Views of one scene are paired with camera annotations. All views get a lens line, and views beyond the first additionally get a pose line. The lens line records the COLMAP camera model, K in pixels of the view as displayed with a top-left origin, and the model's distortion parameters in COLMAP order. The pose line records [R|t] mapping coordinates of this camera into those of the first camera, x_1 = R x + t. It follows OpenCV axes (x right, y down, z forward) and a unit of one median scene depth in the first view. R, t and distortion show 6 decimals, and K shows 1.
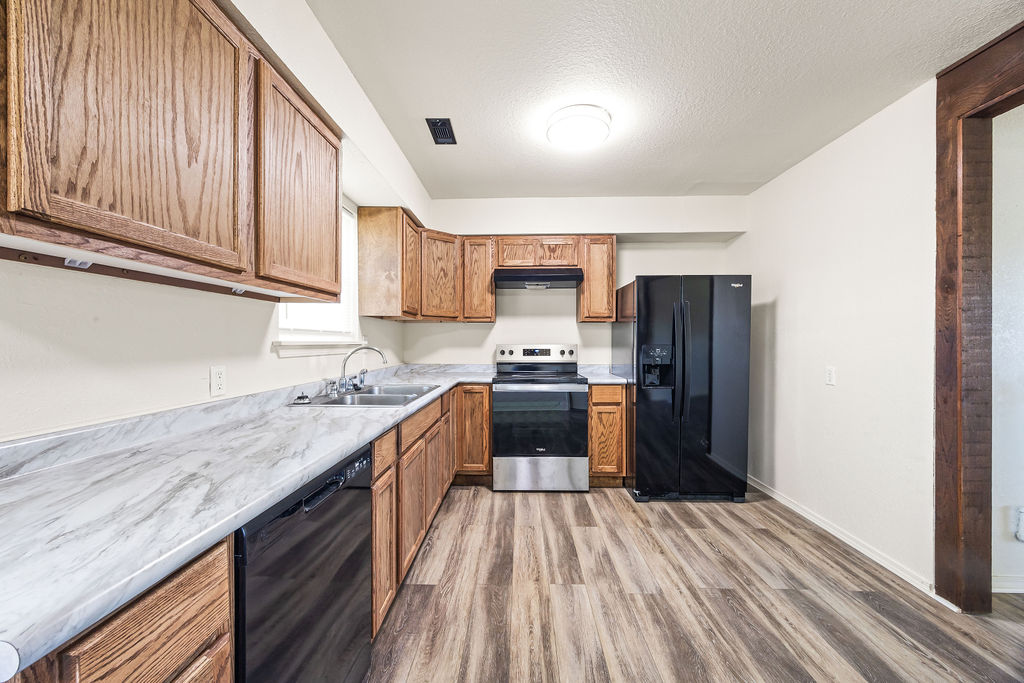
lens RADIAL K [[388.5, 0, 507.1], [0, 388.5, 343.8], [0, 0, 1]] dist [-0.000958, -0.000132]
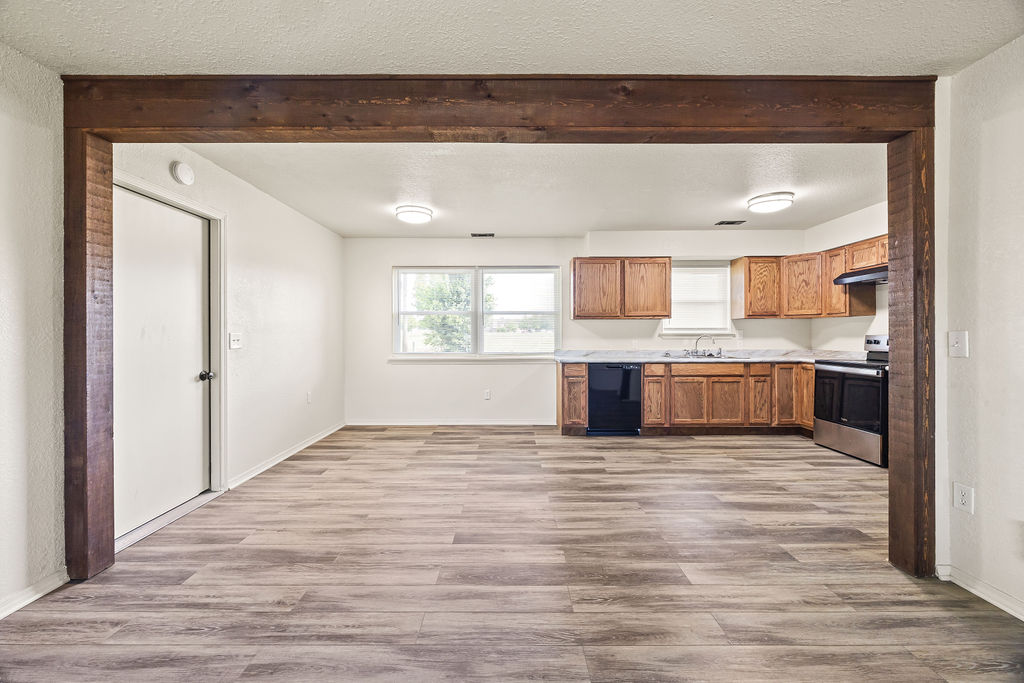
lens RADIAL K [[390.1, 0, 509.9], [0, 390.1, 333.1], [0, 0, 1]] dist [-0.001659, 0.000207]
pose [[0.031613, -0.002045, -0.999498, 1.365928], [-0.003479, 0.999992, -0.002156, 0.002839], [0.999494, 0.003545, 0.031605, -0.112392]]
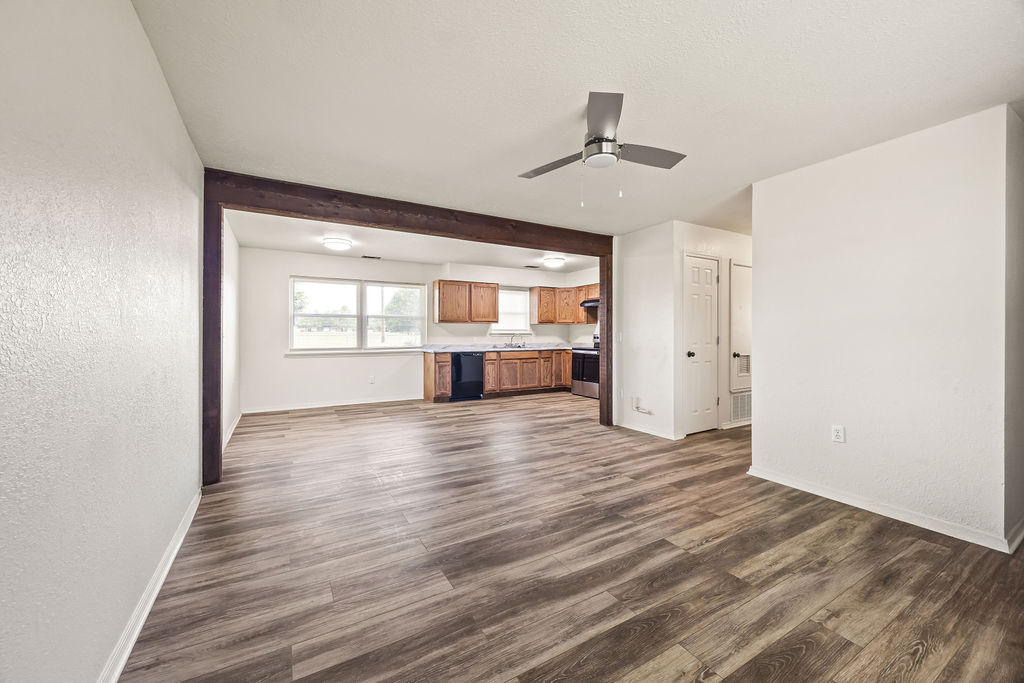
lens RADIAL K [[395.2, 0, 504.4], [0, 395.2, 335.3], [0, 0, 1]] dist [-0.001189, -0.000034]
pose [[0.520001, 0.003943, -0.854156, 1.983045], [-0.004803, 0.999987, 0.001692, 0.009791], [0.854152, 0.003223, 0.520014, -0.699688]]
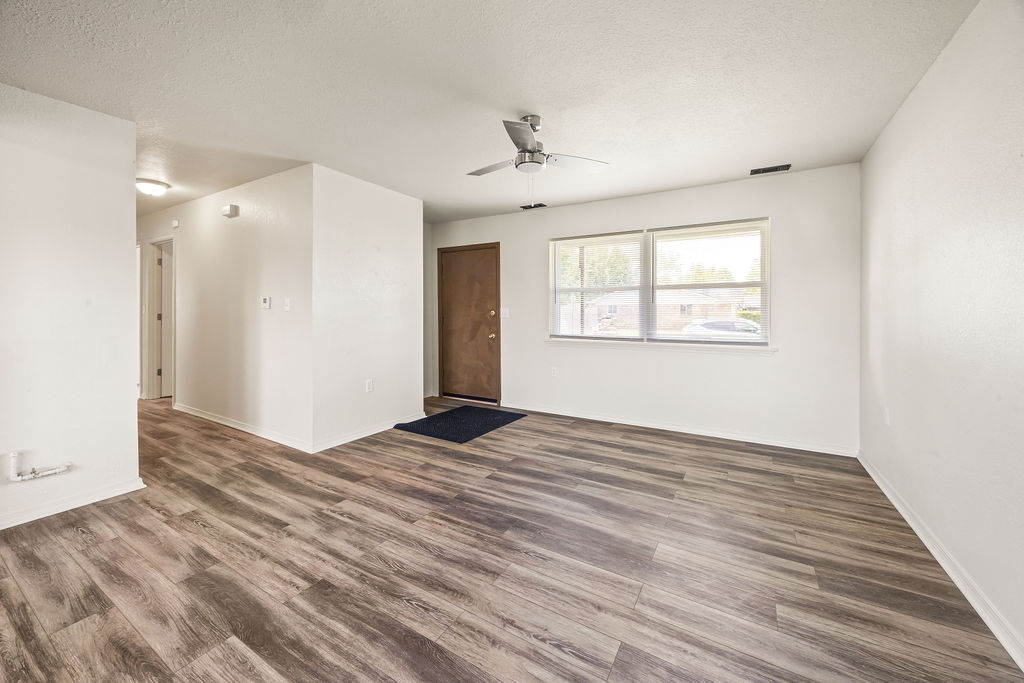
lens RADIAL K [[397.0, 0, 507.2], [0, 397.0, 313.4], [0, 0, 1]] dist [-0.000216, -0.000043]
pose [[0.489079, -0.002230, 0.872237, 0.648865], [0.001625, 0.999997, 0.001646, 0.003928], [-0.872238, 0.000612, 0.489081, -0.550852]]
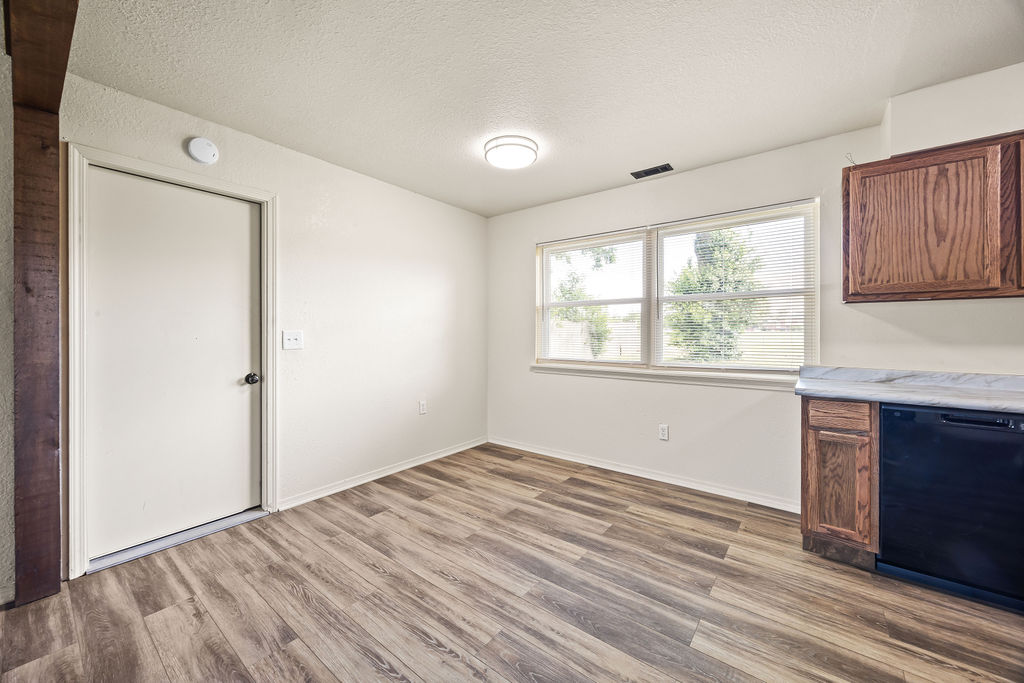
lens RADIAL K [[390.1, 0, 509.9], [0, 390.1, 333.1], [0, 0, 1]] dist [-0.001659, 0.000207]
pose [[-0.592064, -0.001675, -0.805889, 0.722114], [-0.006082, 0.999979, 0.002390, 0.002691], [0.805868, 0.006316, -0.592062, 0.134252]]
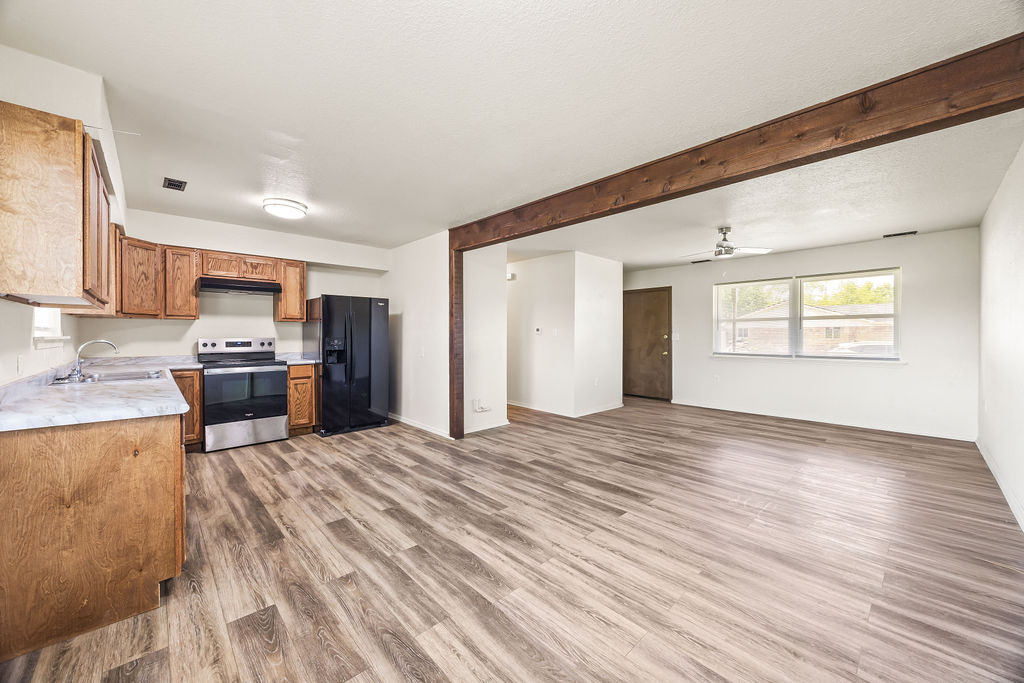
lens RADIAL K [[386.9, 0, 508.8], [0, 386.9, 339.9], [0, 0, 1]] dist [-0.002819, -0.000346]
pose [[0.707485, -0.008408, 0.706678, -0.238985], [0.003728, 0.999960, 0.008165, 0.000462], [-0.706718, -0.003143, 0.707488, -0.644847]]
